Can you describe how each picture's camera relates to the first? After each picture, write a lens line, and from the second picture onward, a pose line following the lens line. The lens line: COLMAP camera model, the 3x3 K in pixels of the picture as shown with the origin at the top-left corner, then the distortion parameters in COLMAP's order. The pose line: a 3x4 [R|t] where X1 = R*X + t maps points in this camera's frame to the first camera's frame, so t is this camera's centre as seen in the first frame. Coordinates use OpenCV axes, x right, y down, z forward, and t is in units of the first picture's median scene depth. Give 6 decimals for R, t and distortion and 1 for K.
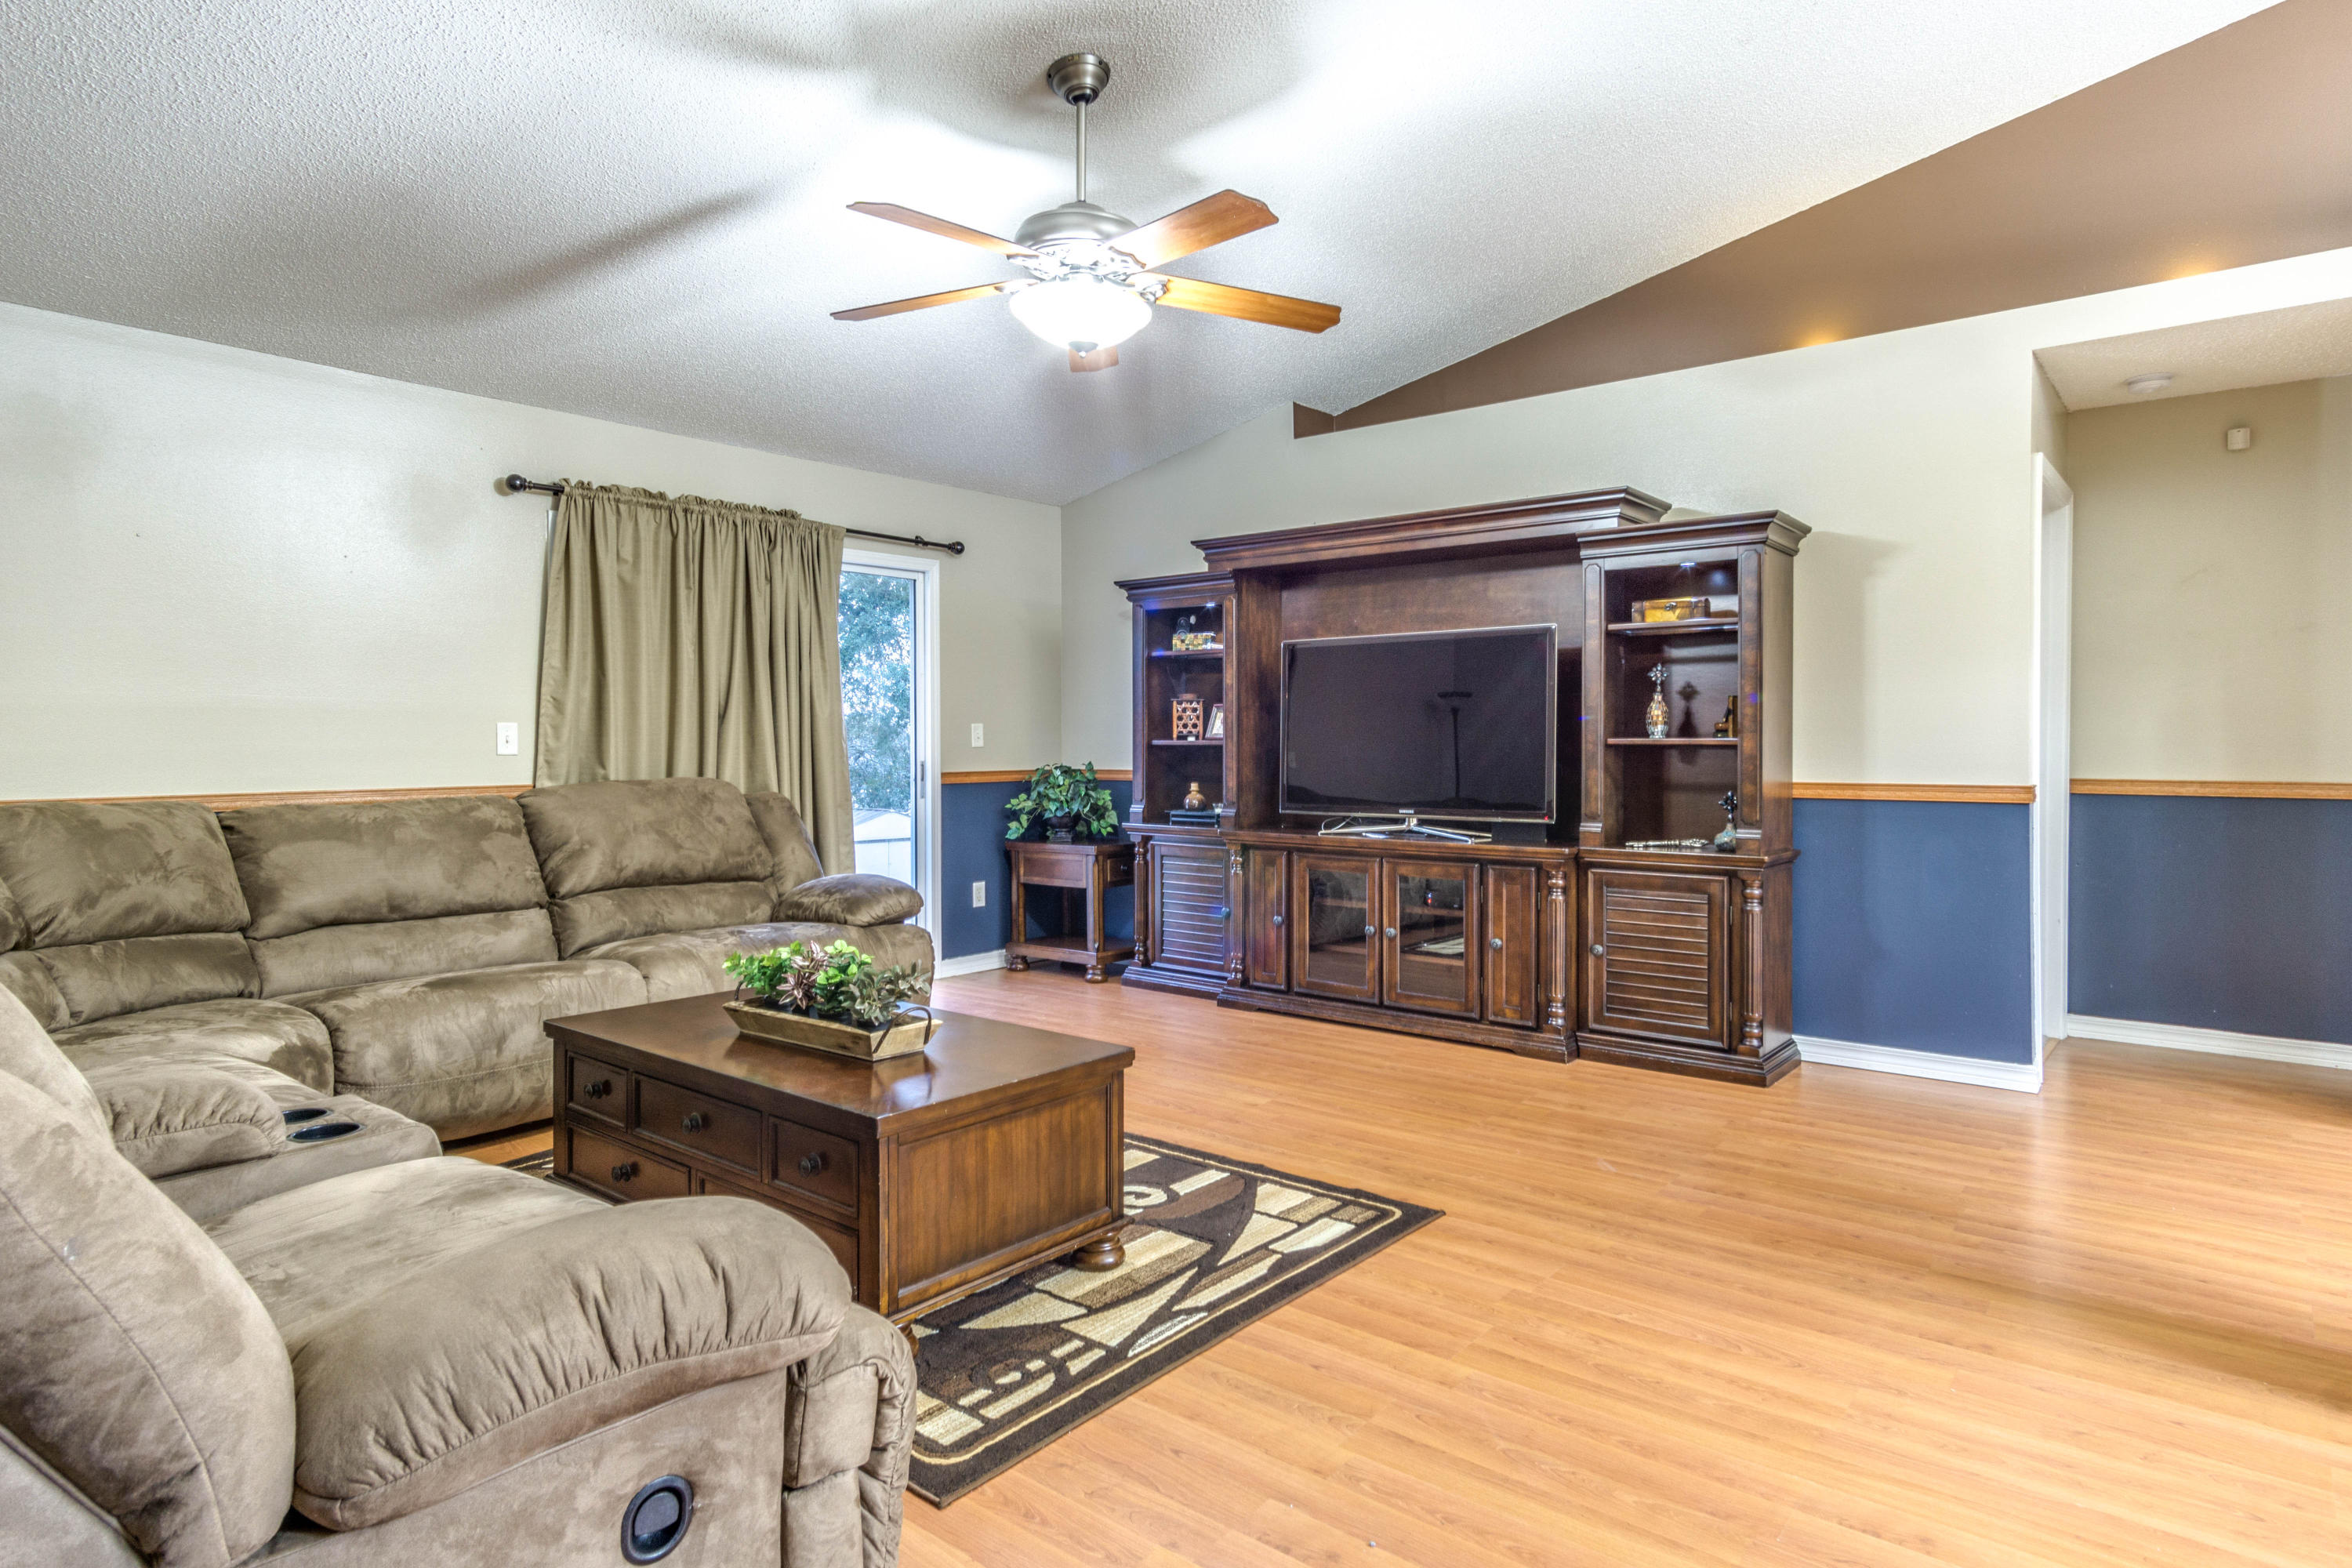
lens RADIAL K [[1299.3, 0, 1193.7], [0, 1299.3, 732.4], [0, 0, 1]] dist [0.005557, 0.001999]
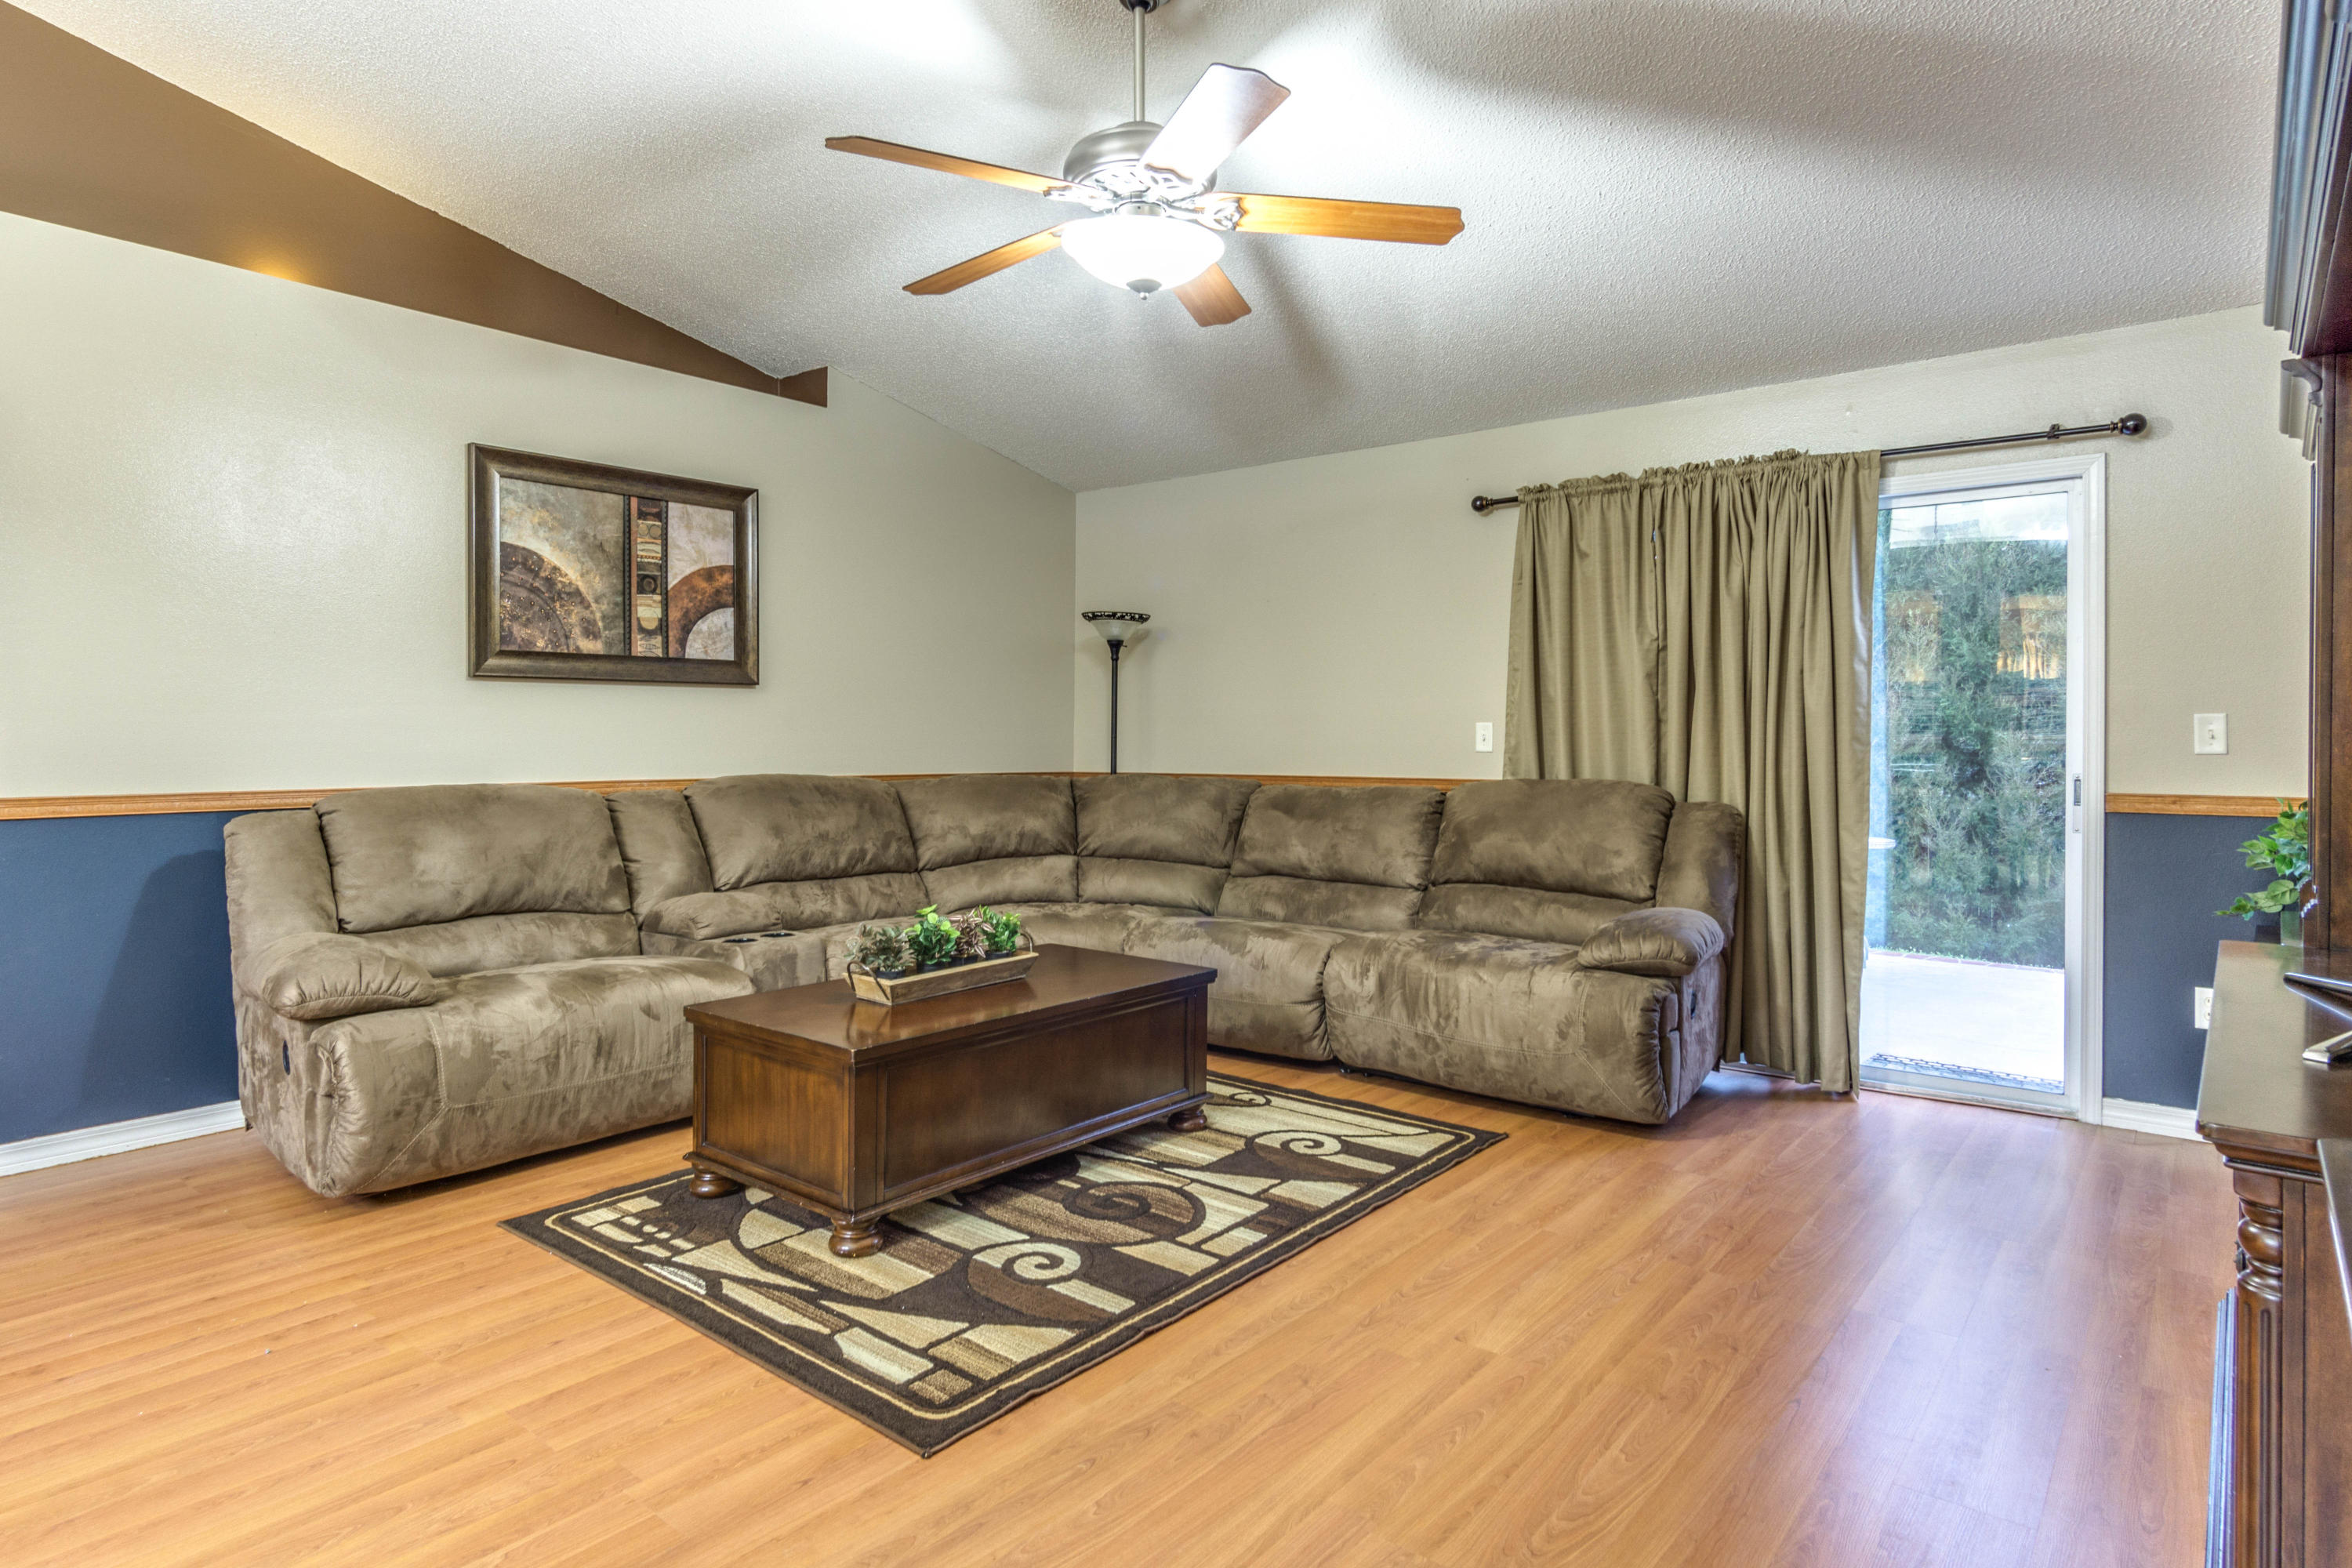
lens RADIAL K [[1299.3, 0, 1193.7], [0, 1299.3, 732.4], [0, 0, 1]] dist [0.005557, 0.001999]
pose [[0.005033, -0.000104, -0.999987, 0.926404], [0.002394, 0.999997, -0.000092, 0.000483], [0.999984, -0.002393, 0.005033, 1.224430]]
